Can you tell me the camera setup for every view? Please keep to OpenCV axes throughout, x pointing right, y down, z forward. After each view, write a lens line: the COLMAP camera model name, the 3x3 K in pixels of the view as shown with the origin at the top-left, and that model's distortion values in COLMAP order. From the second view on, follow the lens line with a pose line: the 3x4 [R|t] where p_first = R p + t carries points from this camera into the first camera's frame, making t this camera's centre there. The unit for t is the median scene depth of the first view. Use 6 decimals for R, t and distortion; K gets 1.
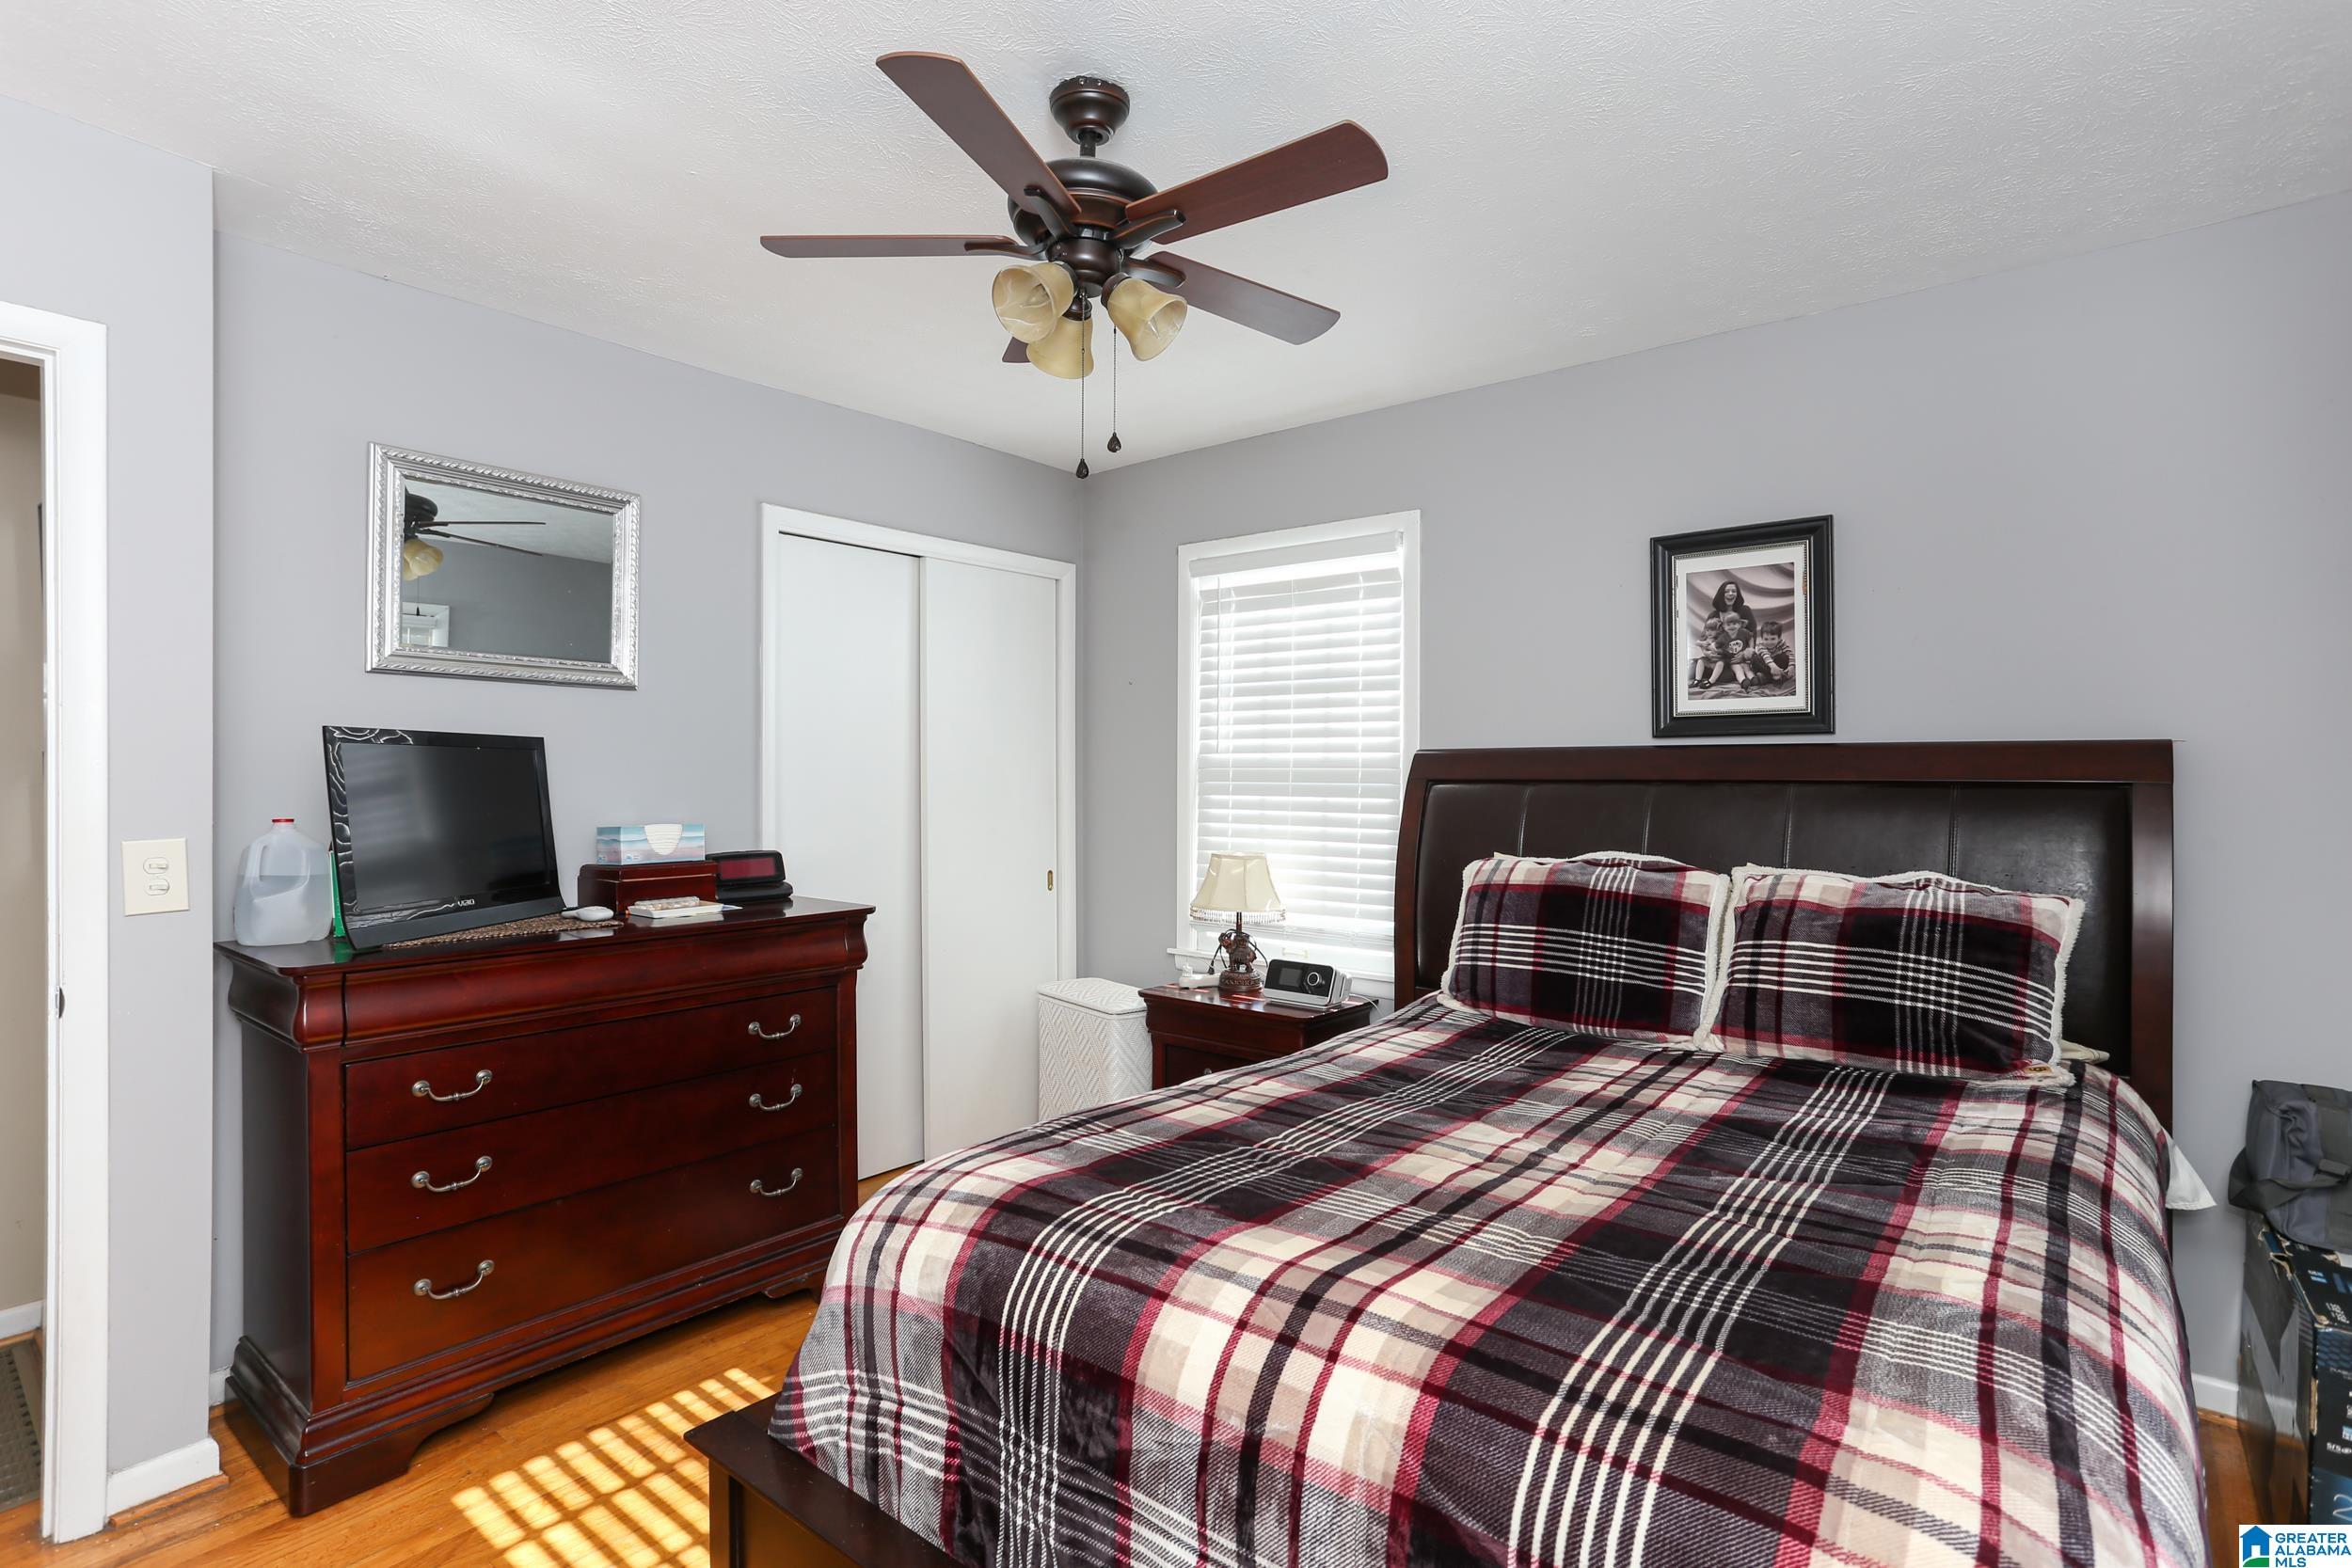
lens RADIAL K [[1169.9, 0, 1176.4], [0, 1169.9, 767.9], [0, 0, 1]] dist [-0.005386, 0.001151]
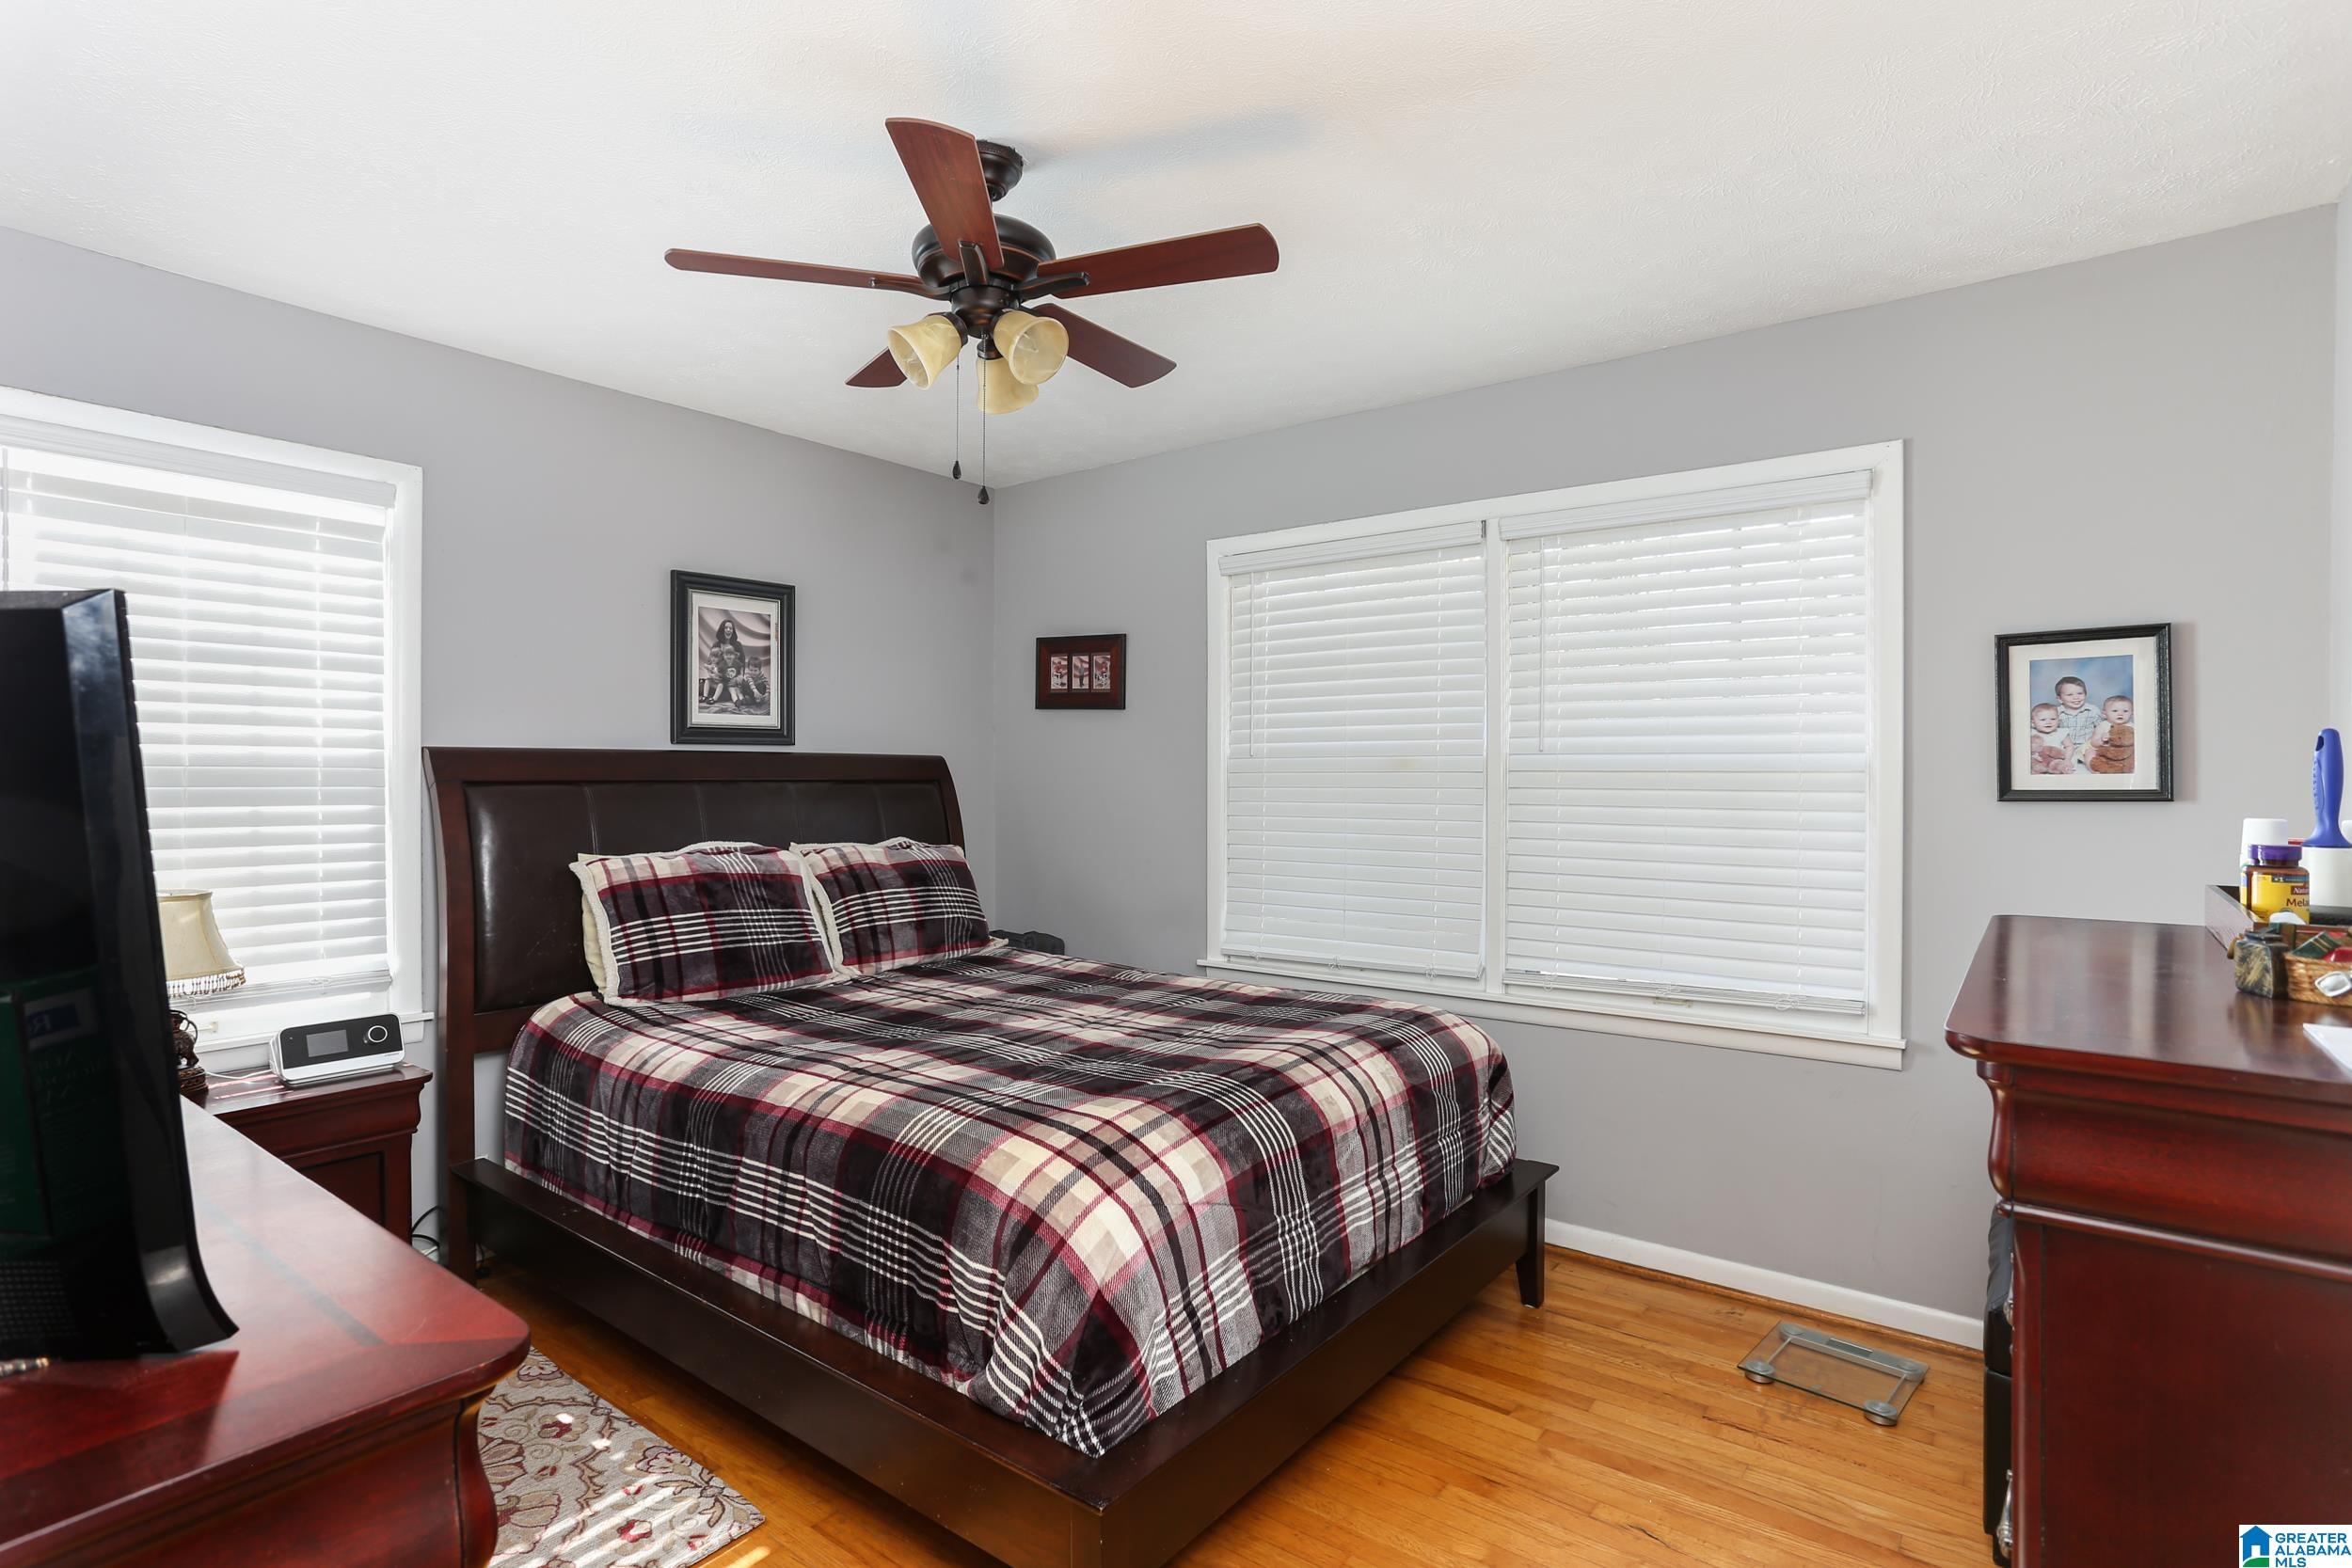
lens RADIAL K [[1120.1, 0, 1165.6], [0, 1120.1, 785.2], [0, 0, 1]] dist [-0.052953, 0.029120]
pose [[-0.004705, -0.006550, 0.999967, -0.714572], [-0.000239, 0.999979, 0.006549, 0.008479], [-0.999989, -0.000208, -0.004707, 0.541907]]
